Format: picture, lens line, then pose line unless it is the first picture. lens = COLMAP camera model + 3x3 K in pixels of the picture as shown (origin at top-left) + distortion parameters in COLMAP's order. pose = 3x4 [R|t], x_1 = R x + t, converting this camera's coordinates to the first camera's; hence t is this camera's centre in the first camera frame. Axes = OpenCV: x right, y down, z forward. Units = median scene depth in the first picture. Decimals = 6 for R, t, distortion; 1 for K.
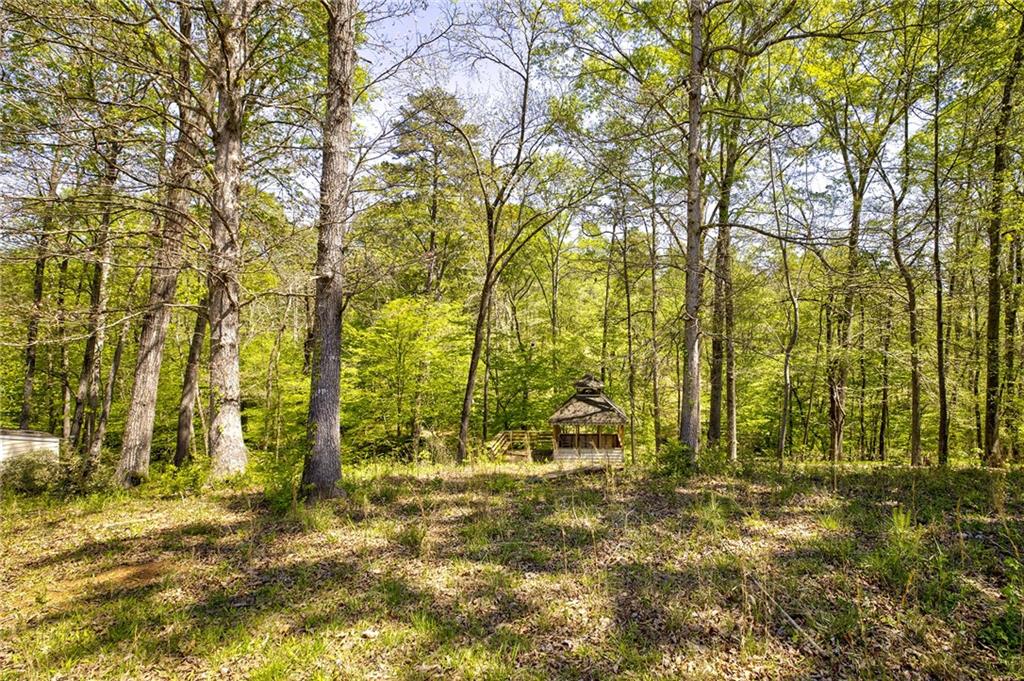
lens RADIAL K [[424.2, 0, 559.2], [0, 424.2, 344.7], [0, 0, 1]] dist [-0.041903, 0.012143]
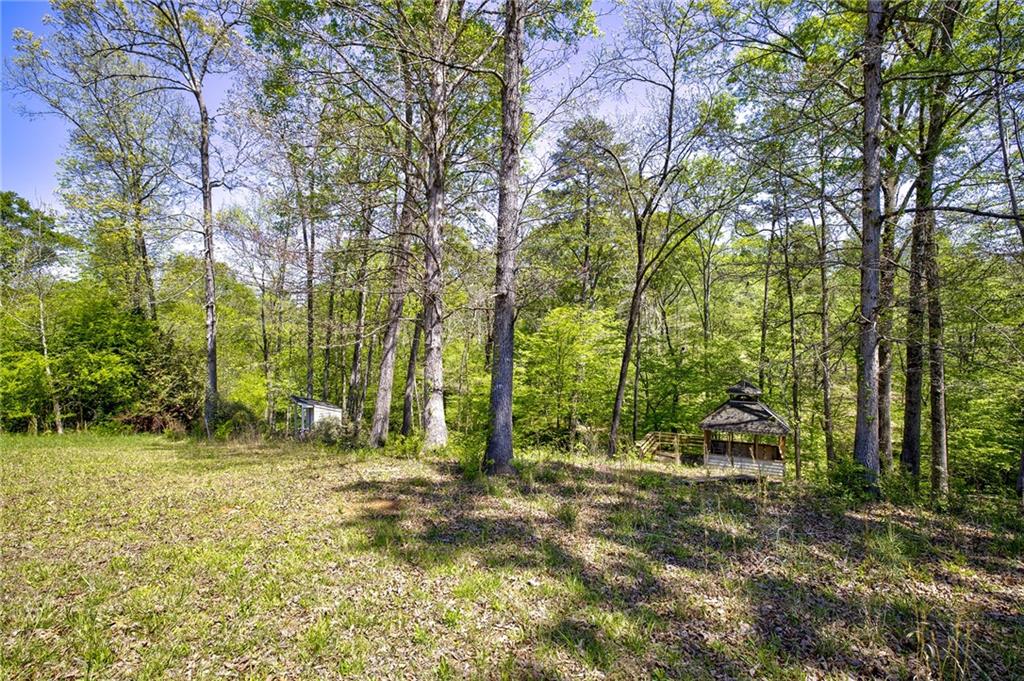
lens RADIAL K [[446.4, 0, 513.1], [0, 446.4, 327.5], [0, 0, 1]] dist [-0.017201, 0.000787]
pose [[0.890724, -0.012723, -0.454366, 0.070349], [-0.001113, 0.999544, -0.030170, -0.021067], [0.454543, 0.027379, 0.890304, -0.155980]]
